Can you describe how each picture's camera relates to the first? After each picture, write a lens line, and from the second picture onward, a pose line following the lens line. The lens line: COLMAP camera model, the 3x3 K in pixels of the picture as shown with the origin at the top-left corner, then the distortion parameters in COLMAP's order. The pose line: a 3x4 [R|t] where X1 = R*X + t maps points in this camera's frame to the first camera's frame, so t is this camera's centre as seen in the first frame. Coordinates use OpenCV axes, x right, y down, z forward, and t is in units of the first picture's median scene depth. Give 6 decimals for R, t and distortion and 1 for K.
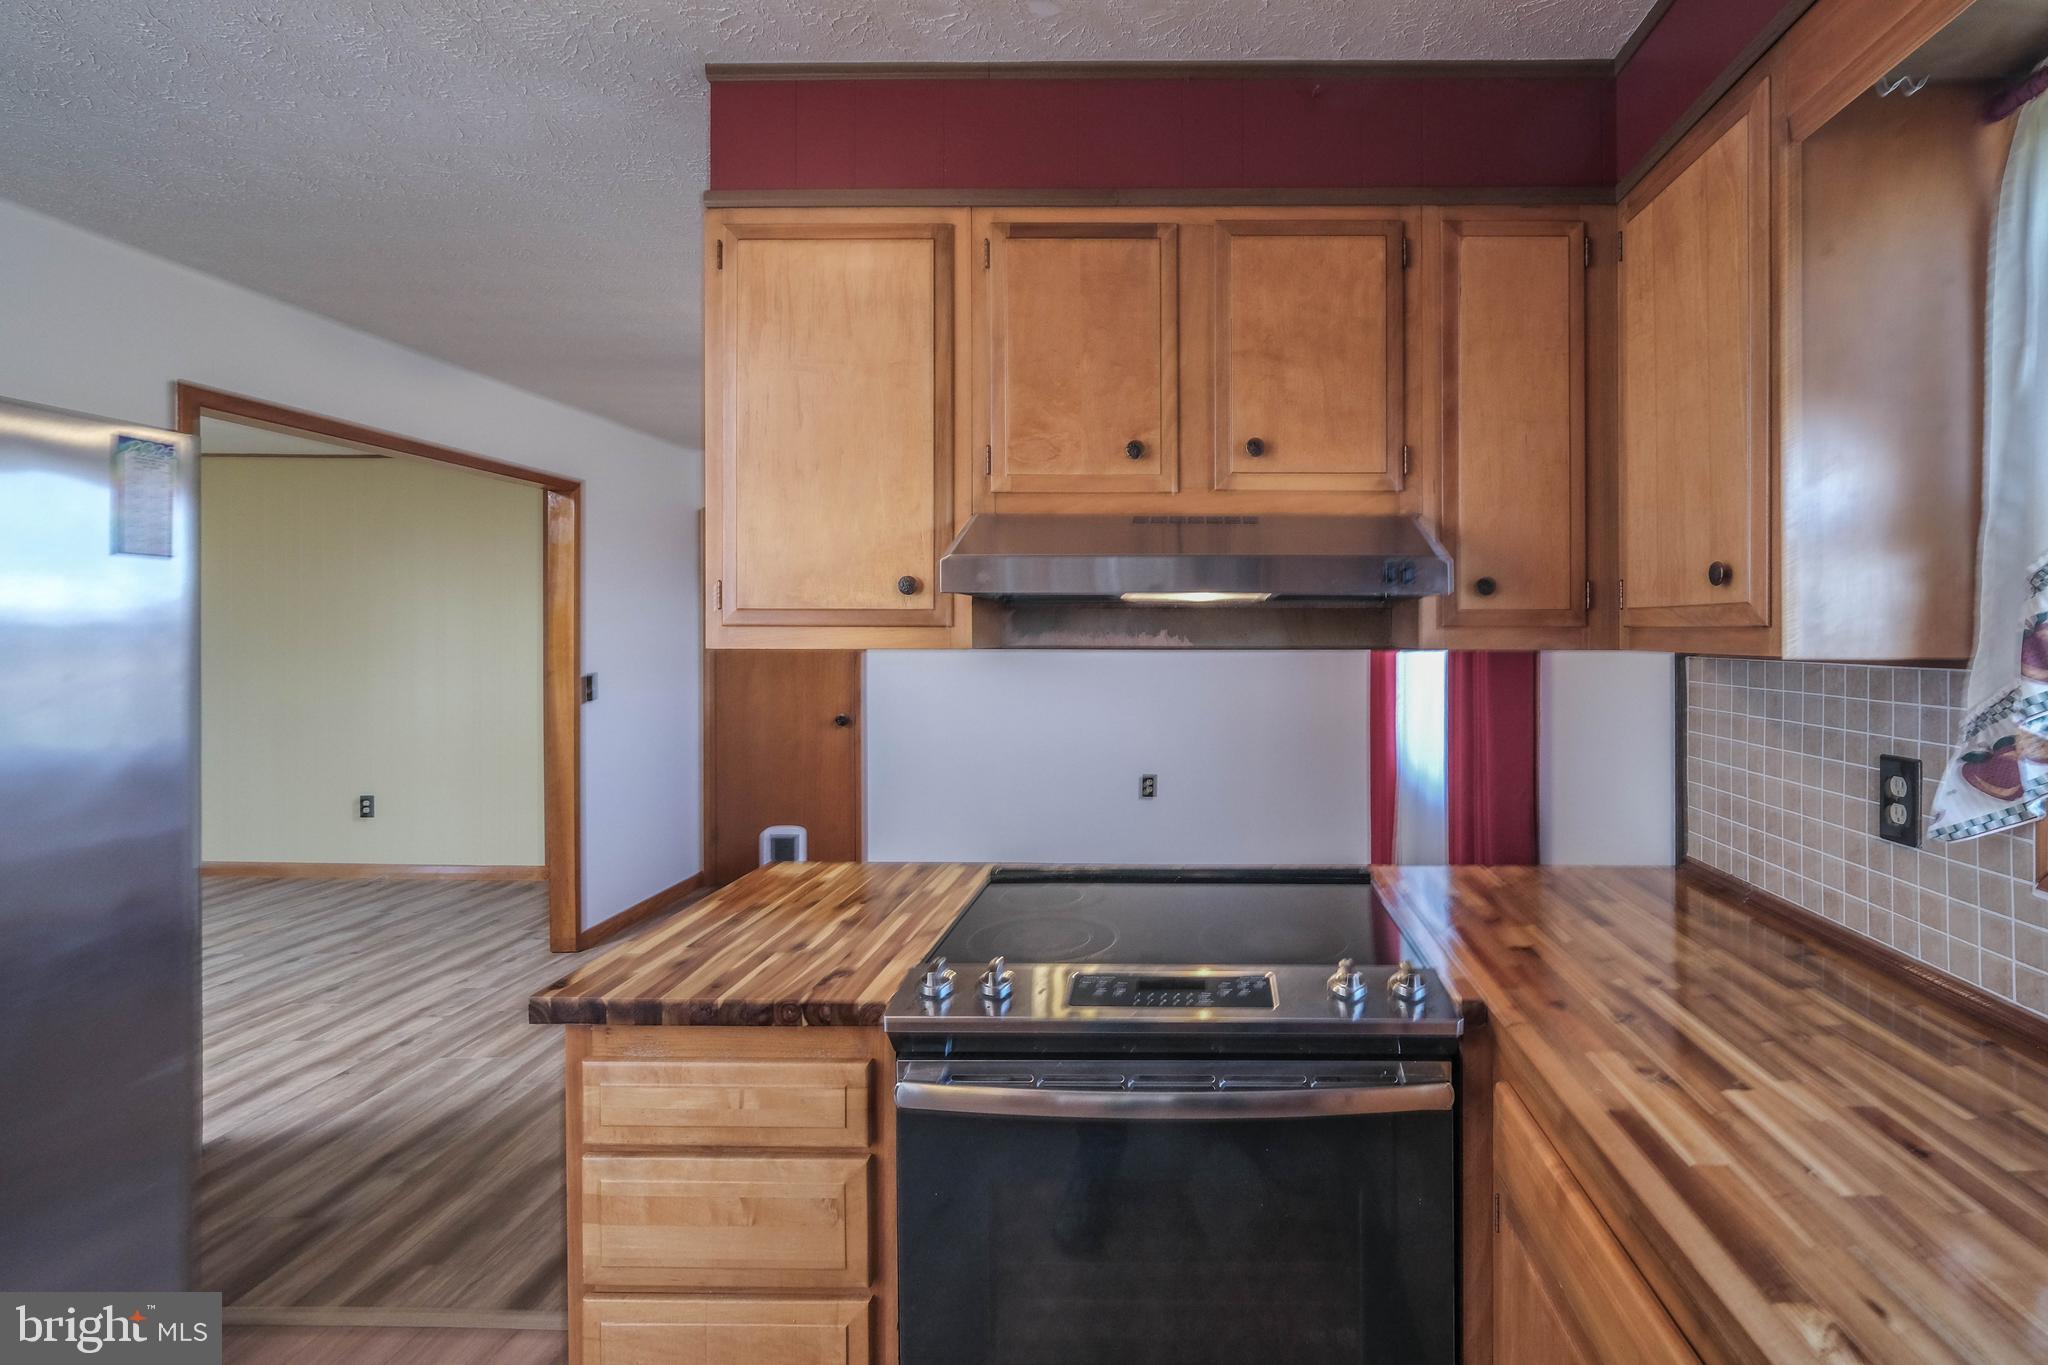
lens RADIAL K [[949.2, 0, 1191.1], [0, 949.2, 621.1], [0, 0, 1]] dist [-0.001865, -0.000840]
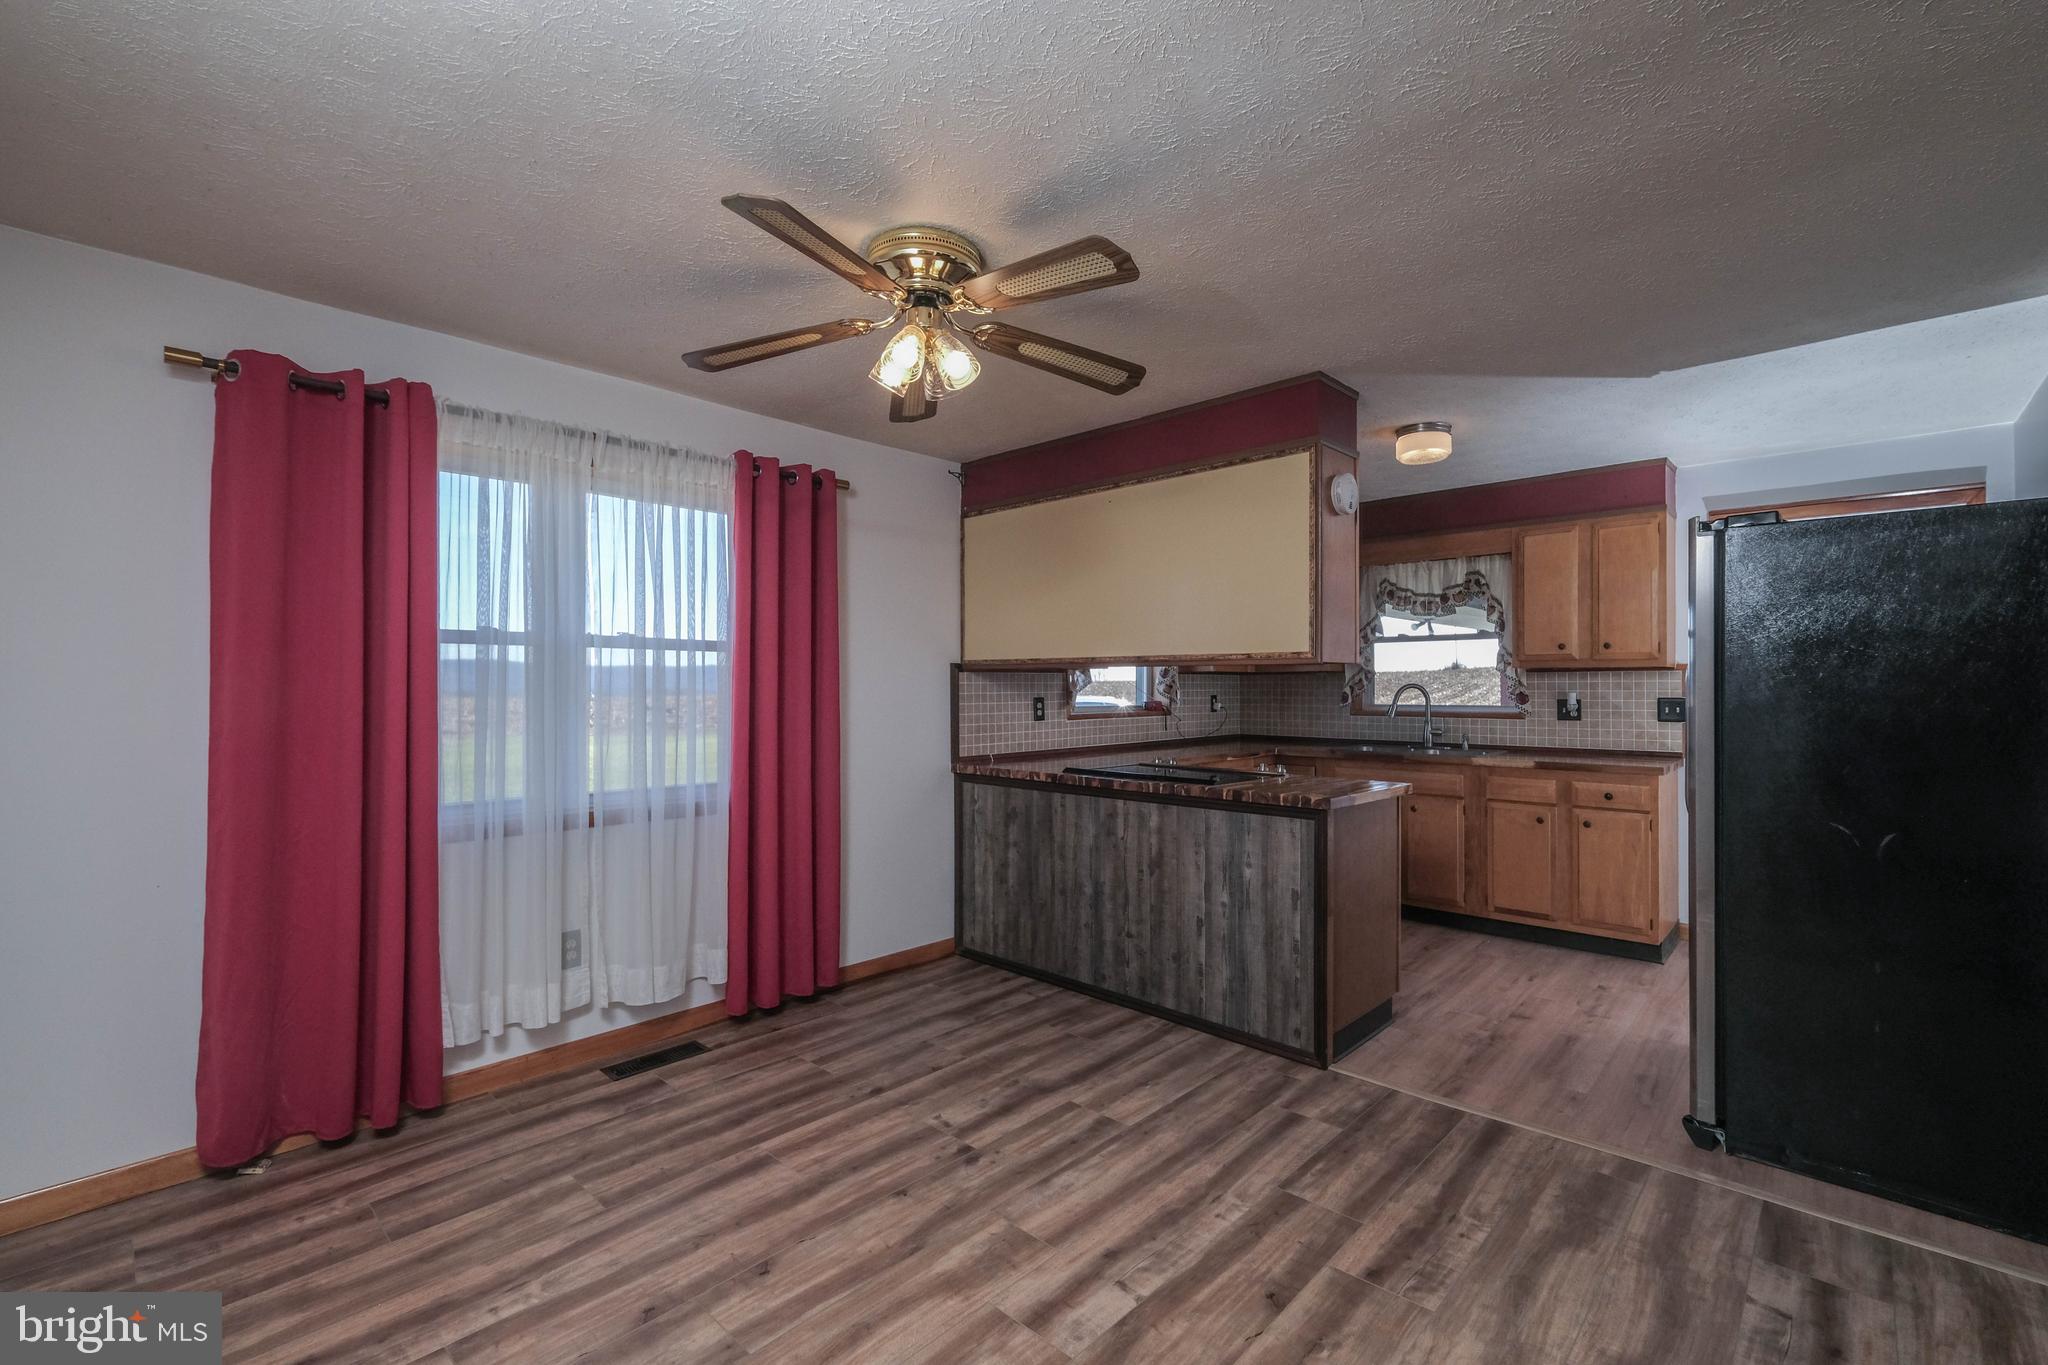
lens RADIAL K [[914.7, 0, 1045.1], [0, 914.7, 679.2], [0, 0, 1]] dist [-0.003298, -0.000583]
pose [[-0.751430, 0.001802, 0.659810, -1.384735], [-0.008780, 0.999880, -0.012729, 0.101045], [-0.659754, -0.015358, -0.751325, 3.131549]]
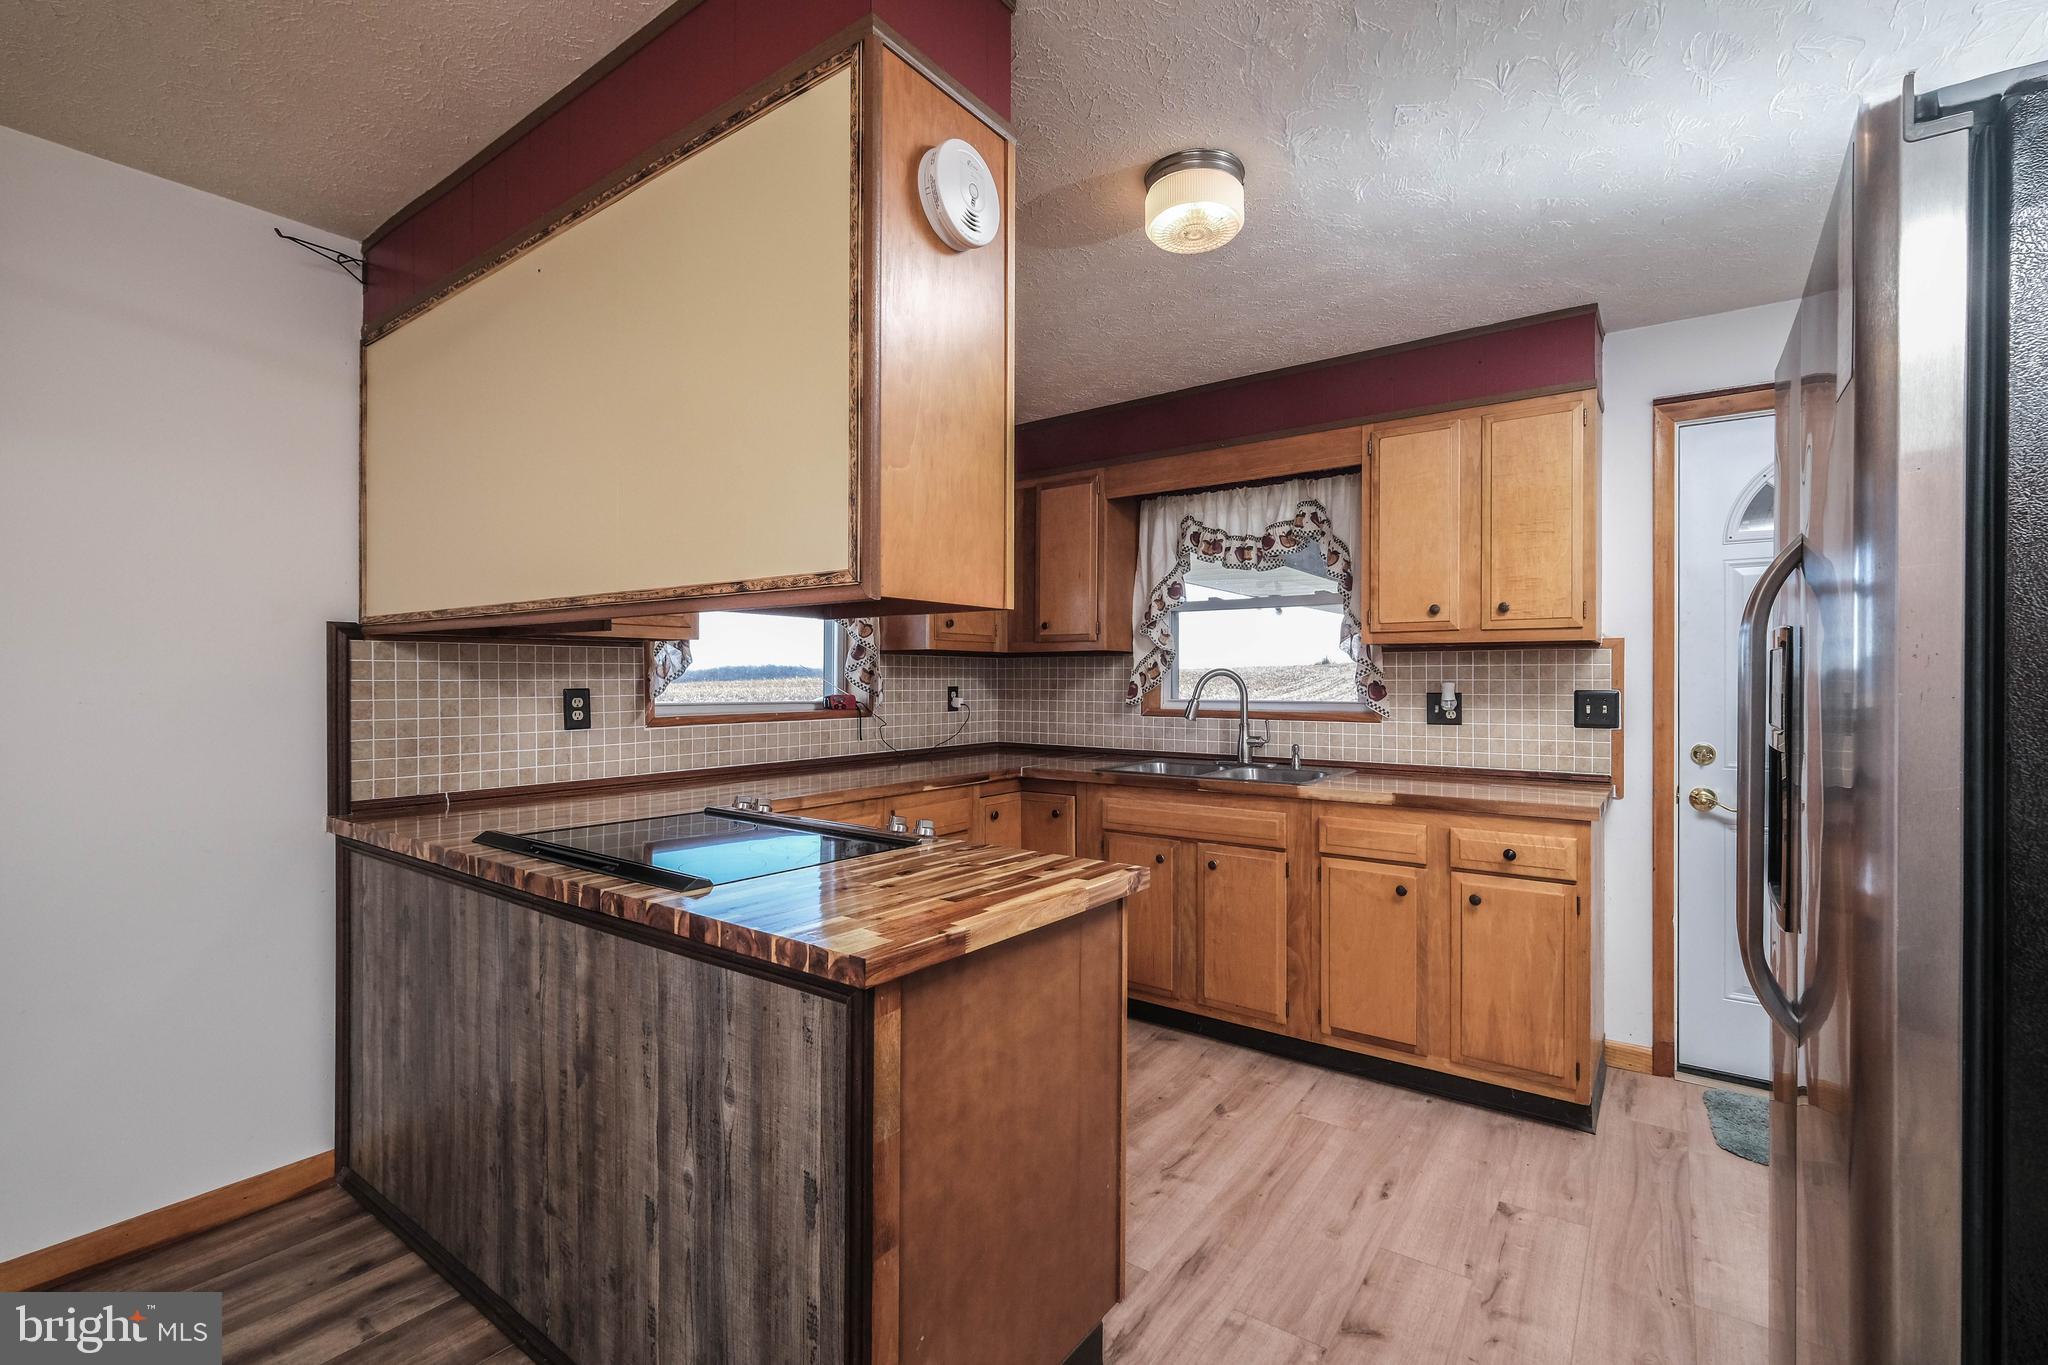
lens RADIAL K [[914.7, 0, 1045.1], [0, 914.7, 679.2], [0, 0, 1]] dist [-0.003298, -0.000583]
pose [[-0.826998, -0.005083, 0.562182, -1.079989], [-0.010713, 0.999920, -0.006718, 0.107399], [-0.562103, -0.011578, -0.826986, 1.797537]]
